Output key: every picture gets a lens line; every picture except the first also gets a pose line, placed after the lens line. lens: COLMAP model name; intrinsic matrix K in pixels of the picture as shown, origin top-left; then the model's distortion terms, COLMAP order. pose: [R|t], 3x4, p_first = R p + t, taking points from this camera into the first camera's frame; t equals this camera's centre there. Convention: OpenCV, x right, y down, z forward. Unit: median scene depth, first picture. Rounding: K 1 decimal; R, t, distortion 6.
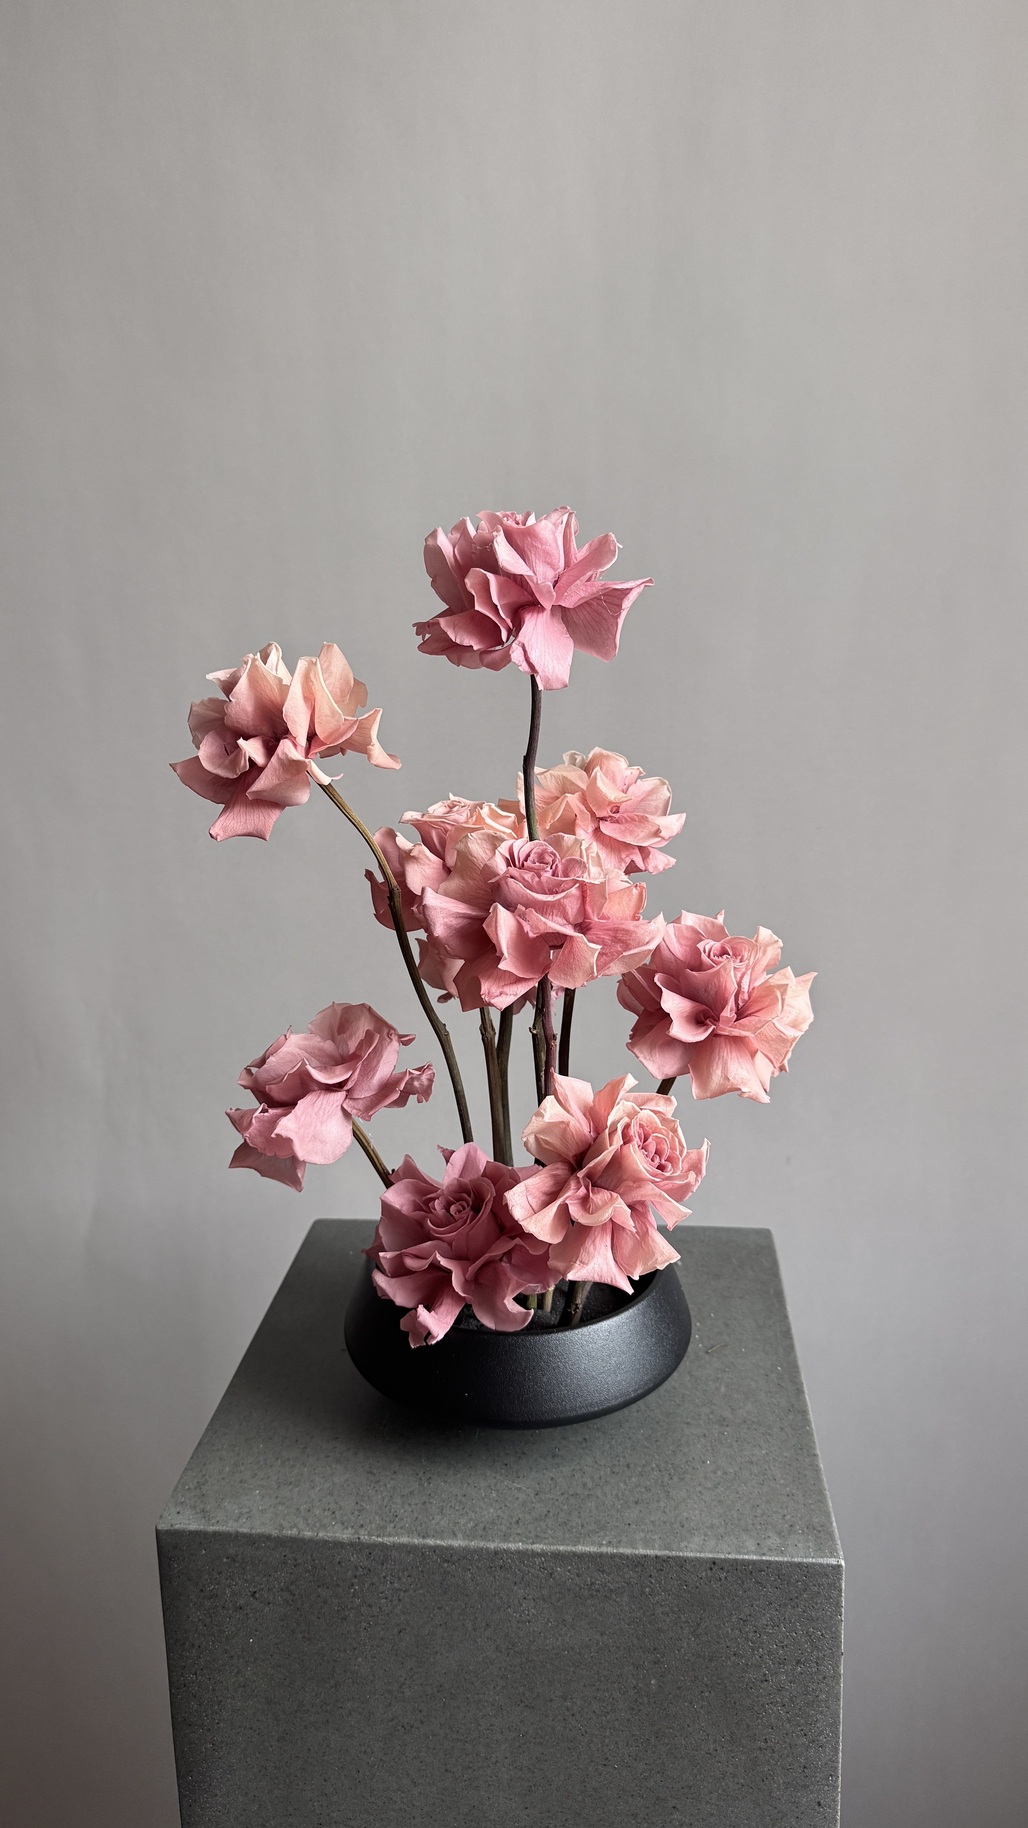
lens RADIAL K [[1288.3, 0, 514.2], [0, 1288.3, 911.4], [0, 0, 1]] dist [0.001440, -0.045342]
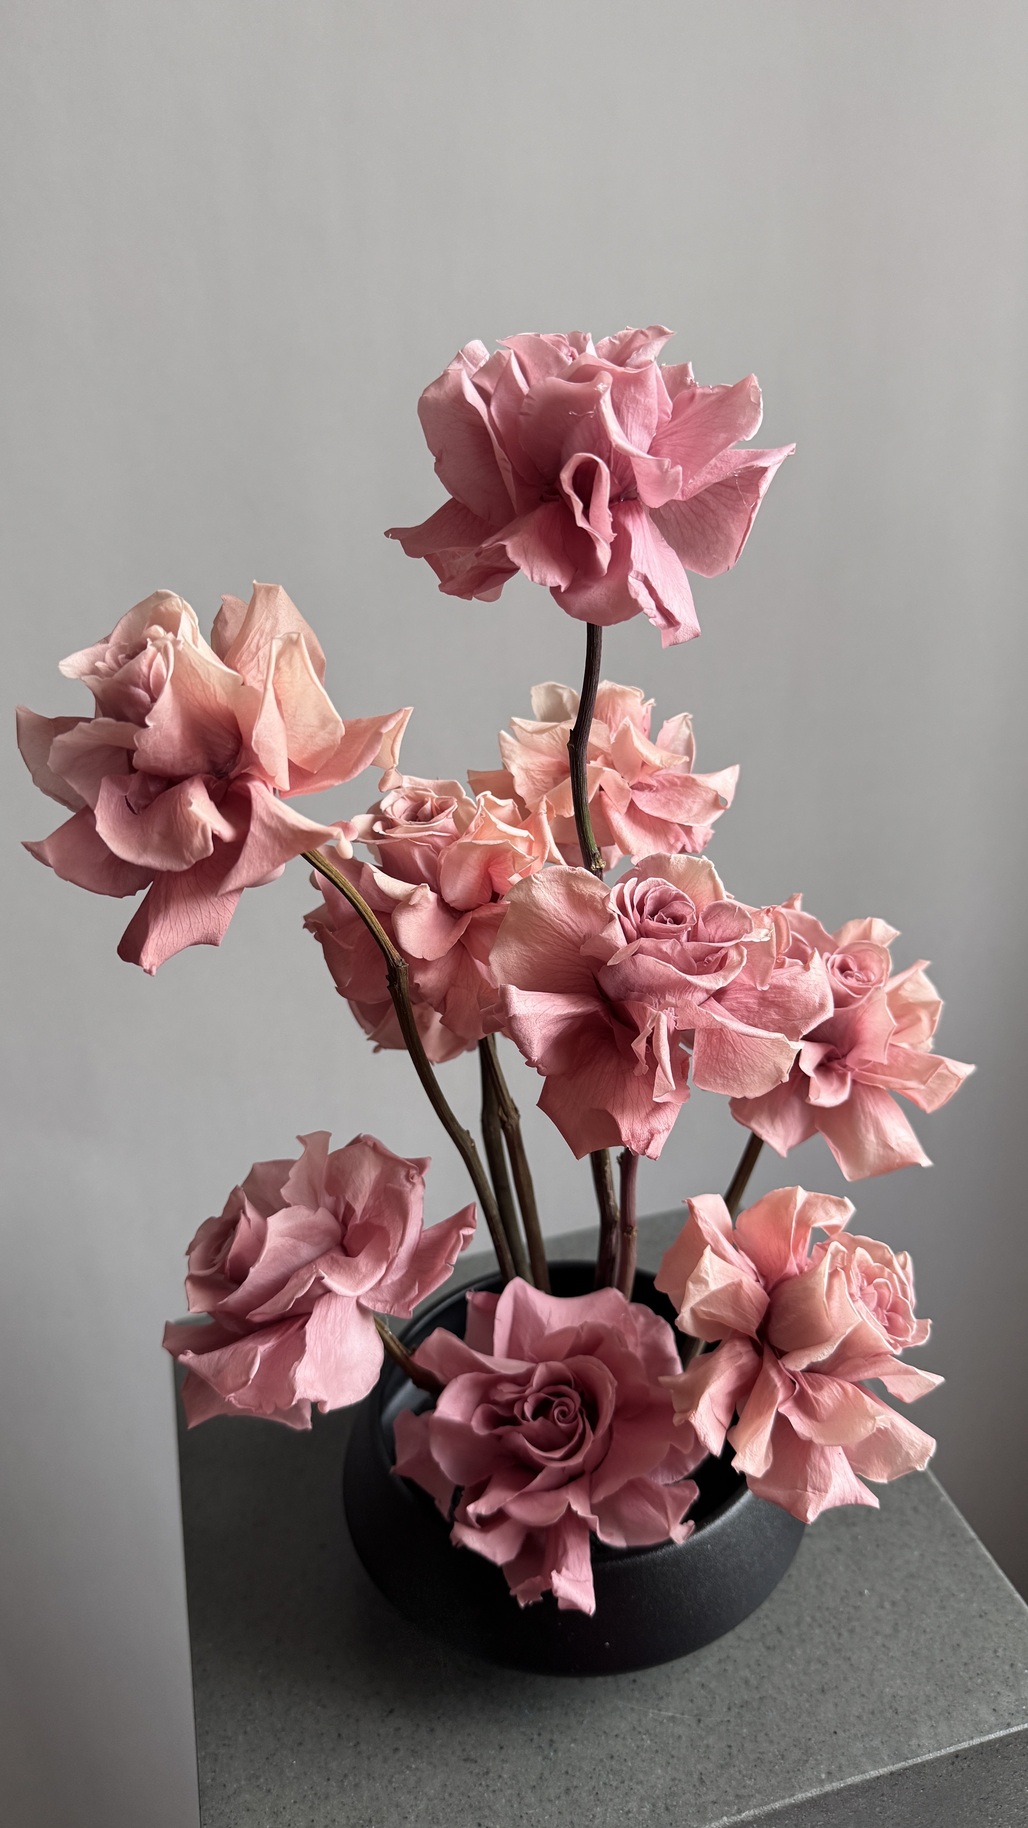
lens RADIAL K [[1288.3, 0, 500.0], [0, 1288.3, 907.0], [0, 0, 1]] dist [0.001440, -0.045342]
pose [[0.937022, -0.161913, 0.309473, -0.253076], [0.103499, 0.974980, 0.196726, -0.175138], [-0.333583, -0.152307, 0.930336, 0.429931]]
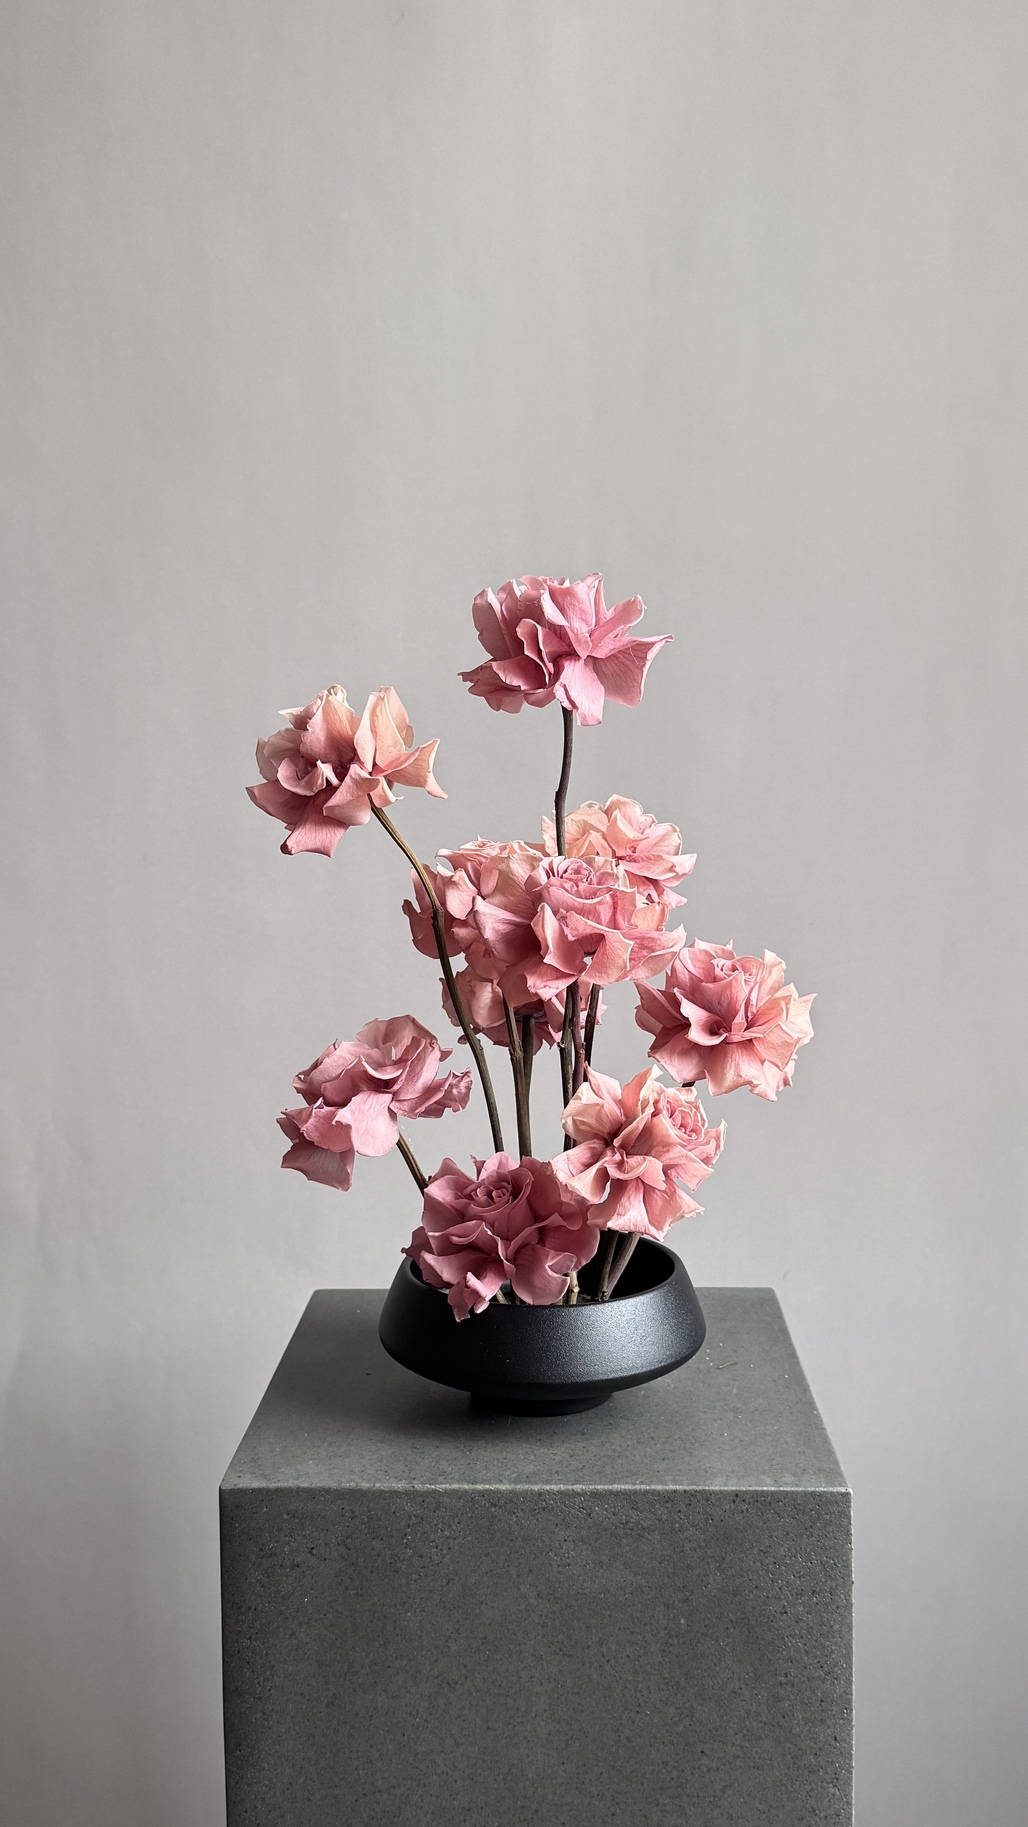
lens RADIAL K [[1657.0, 0, 549.6], [0, 1657.0, 995.2], [0, 0, 1]] dist [0.020892, -0.026122]
pose [[0.996749, 0.006268, 0.080330, -0.119658], [0.001190, 0.995716, -0.092456, 0.200344], [-0.080565, 0.092251, 0.992471, -0.438311]]
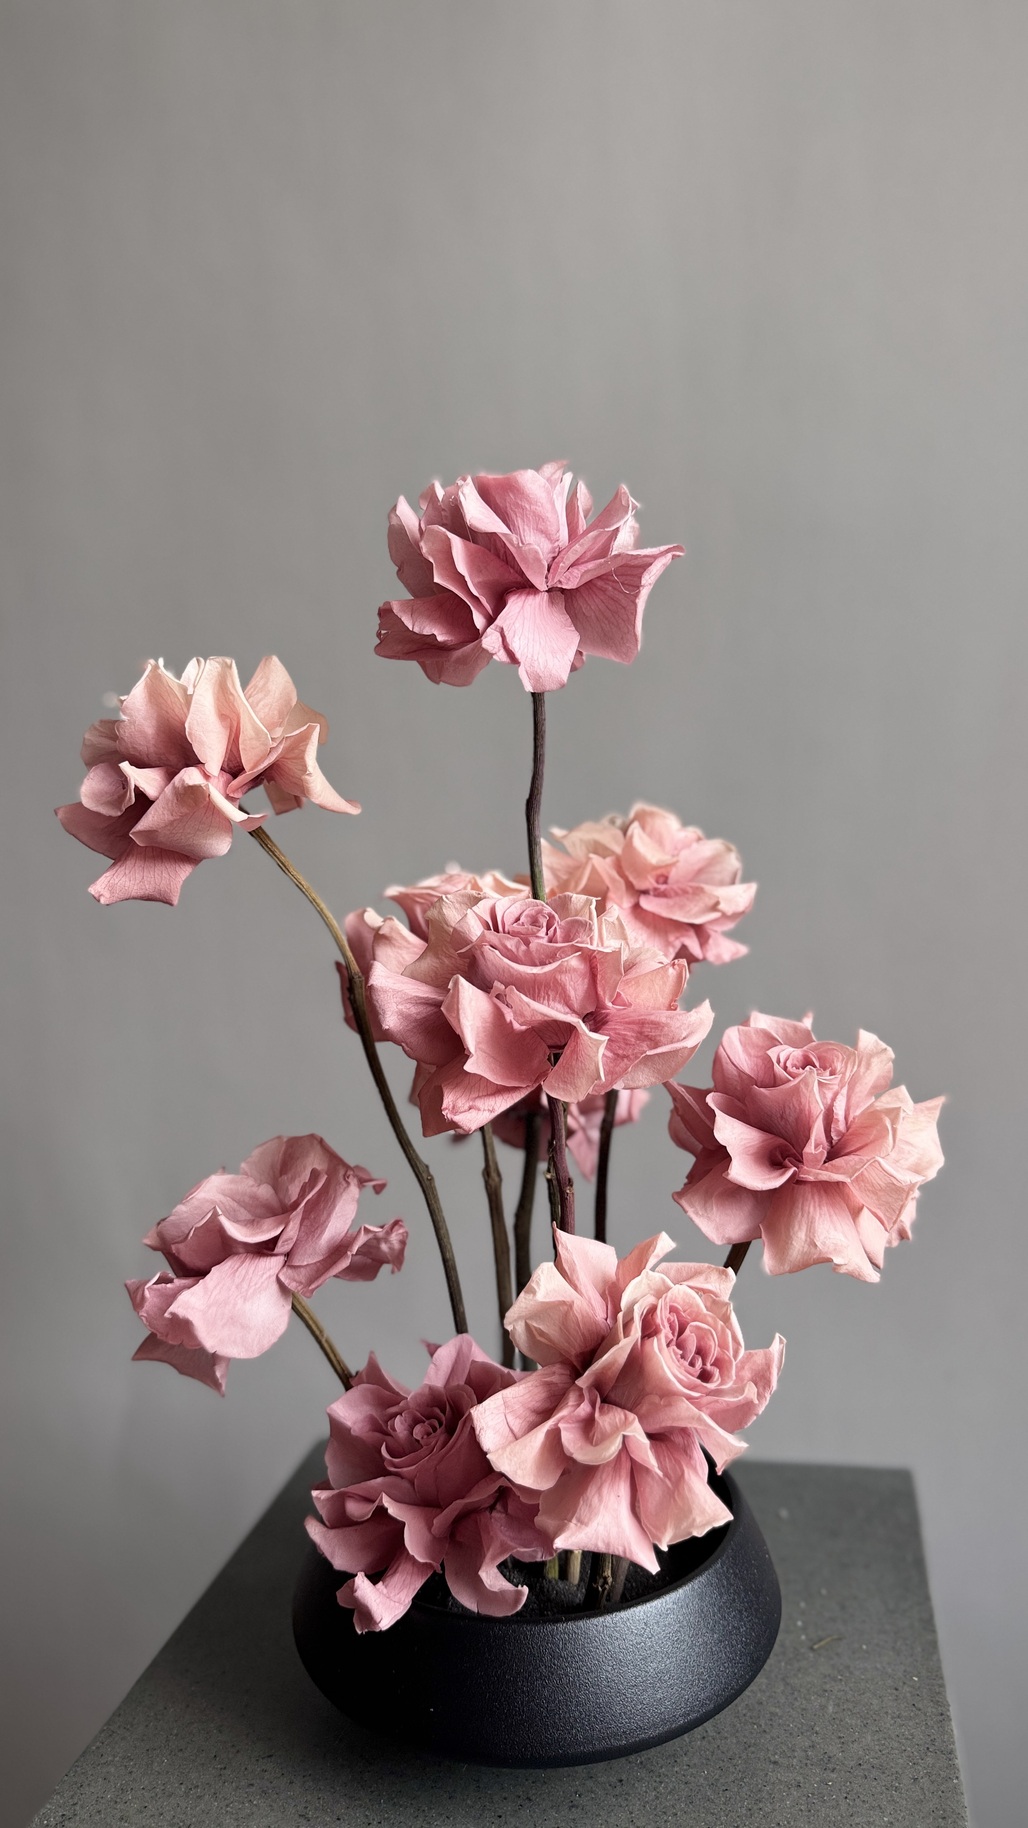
lens RADIAL K [[1288.3, 0, 521.1], [0, 1288.3, 914.9], [0, 0, 1]] dist [0.001440, -0.045342]
pose [[0.993272, -0.014333, -0.114915, 0.095532], [-0.002250, 0.989735, -0.142896, 0.056654], [0.115784, 0.142193, 0.983044, 0.289837]]
